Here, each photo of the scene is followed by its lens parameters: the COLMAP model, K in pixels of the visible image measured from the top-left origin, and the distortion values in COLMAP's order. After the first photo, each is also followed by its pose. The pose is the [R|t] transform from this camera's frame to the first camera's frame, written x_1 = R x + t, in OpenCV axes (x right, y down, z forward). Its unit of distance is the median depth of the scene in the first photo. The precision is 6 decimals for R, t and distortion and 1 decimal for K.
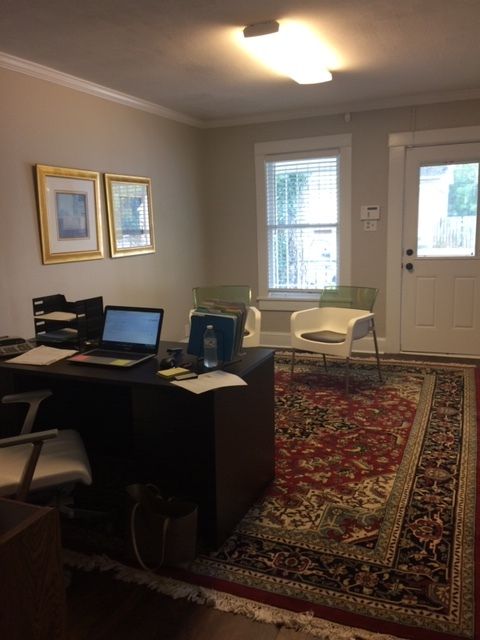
lens RADIAL K [[542.6, 0, 238.4], [0, 542.6, 319.3], [0, 0, 1]] dist [-0.012694, -0.032117]
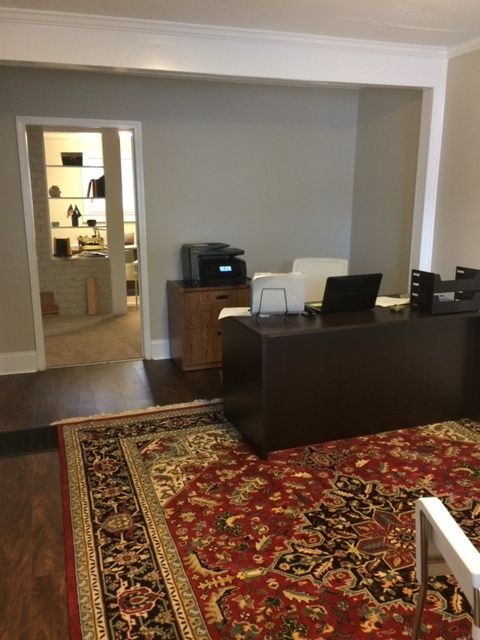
lens RADIAL K [[542.6, 0, 238.9], [0, 542.6, 320.2], [0, 0, 1]] dist [-0.012694, -0.032117]
pose [[-0.733995, 0.180996, -0.654593, 0.719705], [-0.094083, 0.927444, 0.361934, -0.312126], [0.672607, 0.327244, -0.663711, 1.578185]]
